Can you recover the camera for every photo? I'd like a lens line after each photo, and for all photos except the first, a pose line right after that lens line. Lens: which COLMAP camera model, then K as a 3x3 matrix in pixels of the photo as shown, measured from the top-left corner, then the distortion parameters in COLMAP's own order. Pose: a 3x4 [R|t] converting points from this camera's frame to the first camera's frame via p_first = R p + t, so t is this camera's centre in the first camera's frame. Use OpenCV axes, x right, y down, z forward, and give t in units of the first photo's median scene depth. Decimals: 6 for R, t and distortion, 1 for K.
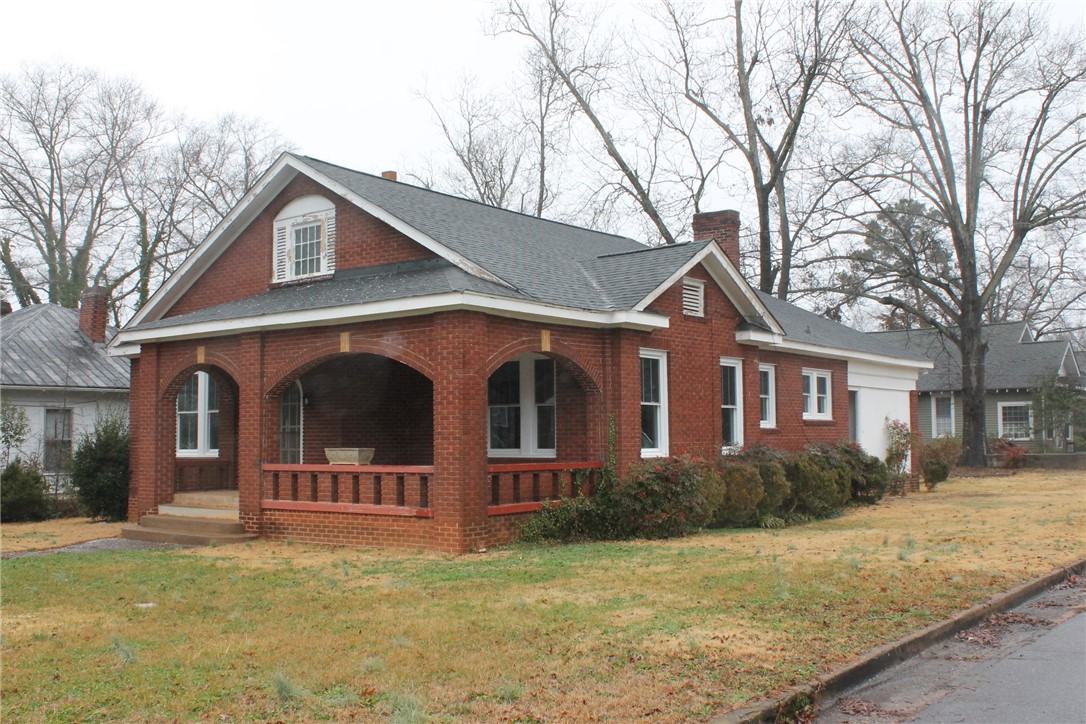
lens RADIAL K [[1118.6, 0, 537.2], [0, 1118.6, 374.6], [0, 0, 1]] dist [-0.123816, 0.009195]
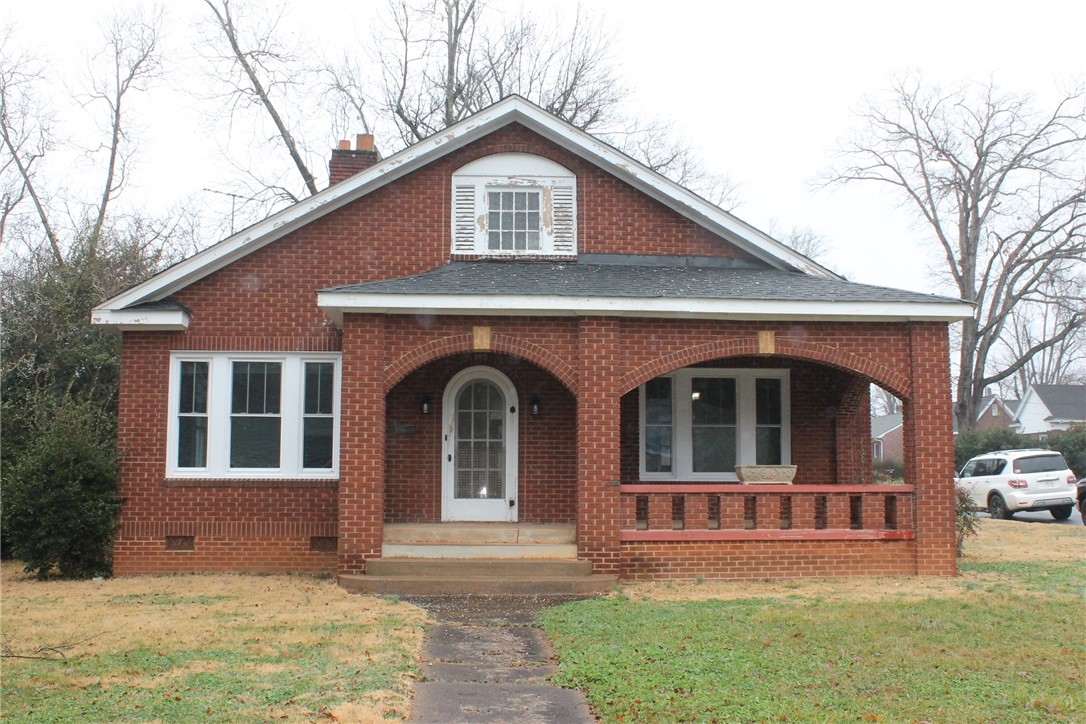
lens RADIAL K [[1118.6, 0, 537.2], [0, 1118.6, 374.6], [0, 0, 1]] dist [-0.123816, 0.009195]
pose [[0.759144, 0.075994, 0.646472, -0.765707], [-0.050384, 0.997042, -0.058040, 0.048737], [-0.648970, 0.011489, 0.760727, 0.408619]]
